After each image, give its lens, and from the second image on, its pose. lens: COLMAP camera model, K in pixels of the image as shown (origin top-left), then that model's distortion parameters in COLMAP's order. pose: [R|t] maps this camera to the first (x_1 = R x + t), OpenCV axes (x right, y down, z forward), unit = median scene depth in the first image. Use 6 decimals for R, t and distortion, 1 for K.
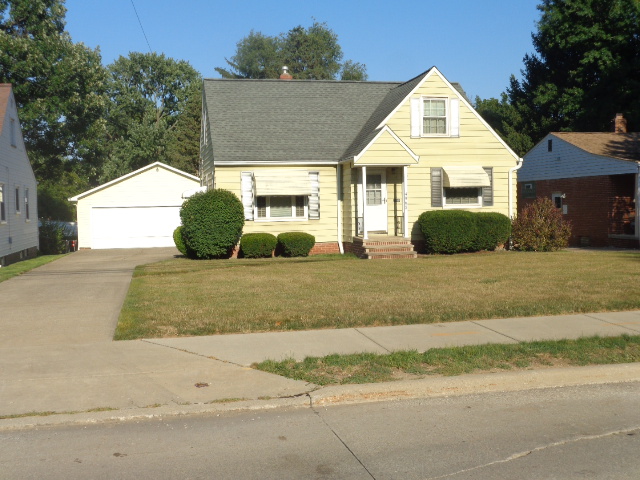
lens RADIAL K [[789.2, 0, 320.0], [0, 789.2, 240.0], [0, 0, 1]] dist [0.007980, 0.014166]
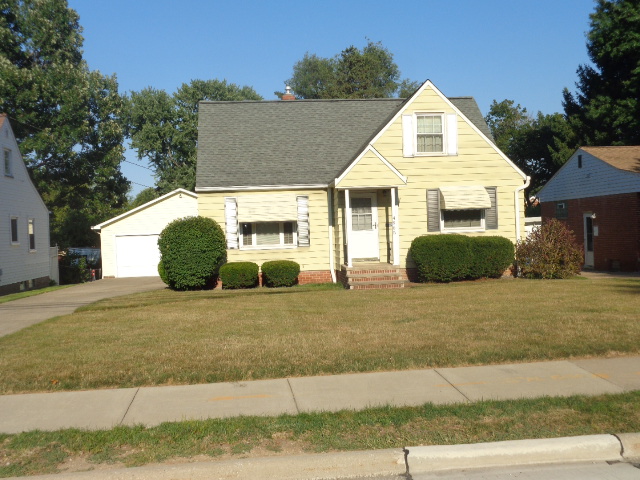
lens RADIAL K [[790.8, 0, 320.0], [0, 790.8, 240.0], [0, 0, 1]] dist [0.003963, 0.013447]
pose [[0.993244, -0.014778, -0.115098, 0.121278], [0.011547, 0.999522, -0.028684, -0.006745], [0.115467, 0.027161, 0.992940, 0.067781]]
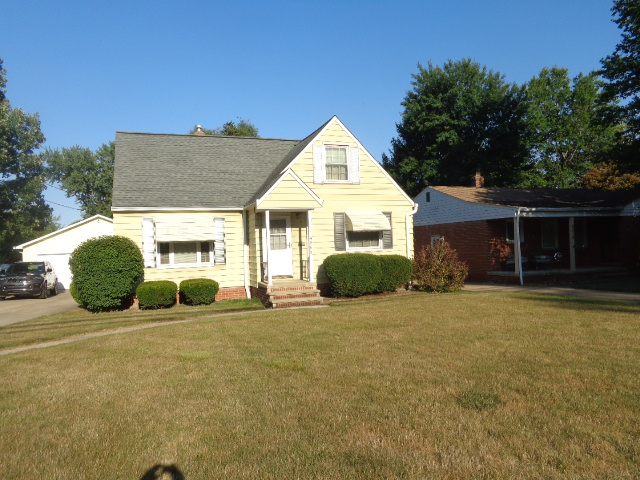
lens RADIAL K [[485.2, 0, 320.0], [0, 485.2, 240.0], [0, 0, 1]] dist [0.007452, -0.001607]
pose [[0.991090, -0.013907, 0.132469, 0.037425], [0.021618, 0.998143, -0.056950, -0.019938], [-0.131431, 0.059306, 0.989550, 0.374076]]
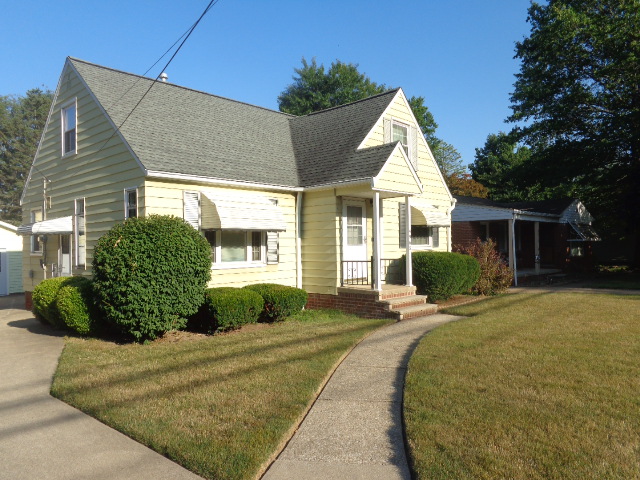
lens RADIAL K [[485.2, 0, 320.0], [0, 485.2, 240.0], [0, 0, 1]] dist [0.007452, -0.001607]
pose [[0.825728, 0.012931, 0.563920, -0.226741], [0.023615, 0.998068, -0.057464, -0.022010], [-0.563574, 0.060766, 0.823828, 0.609947]]
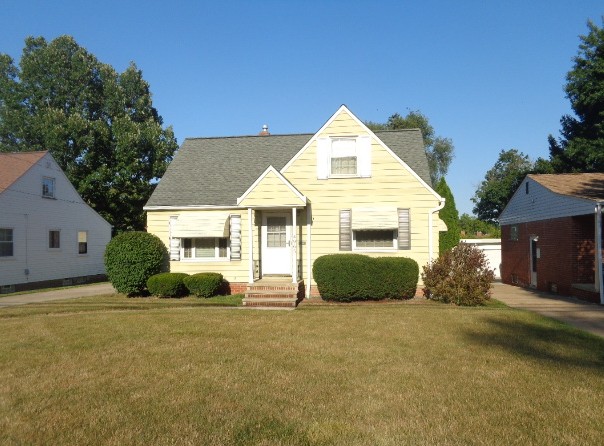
lens RADIAL K [[486.0, 0, 302.0], [0, 486.0, 237.7], [0, 0, 1]] dist [0.005042, -0.002826]
pose [[0.941168, 0.005847, -0.337888, 0.295027], [-0.023049, 0.998633, -0.046923, -0.028304], [0.337152, 0.051950, 0.940016, 0.427550]]
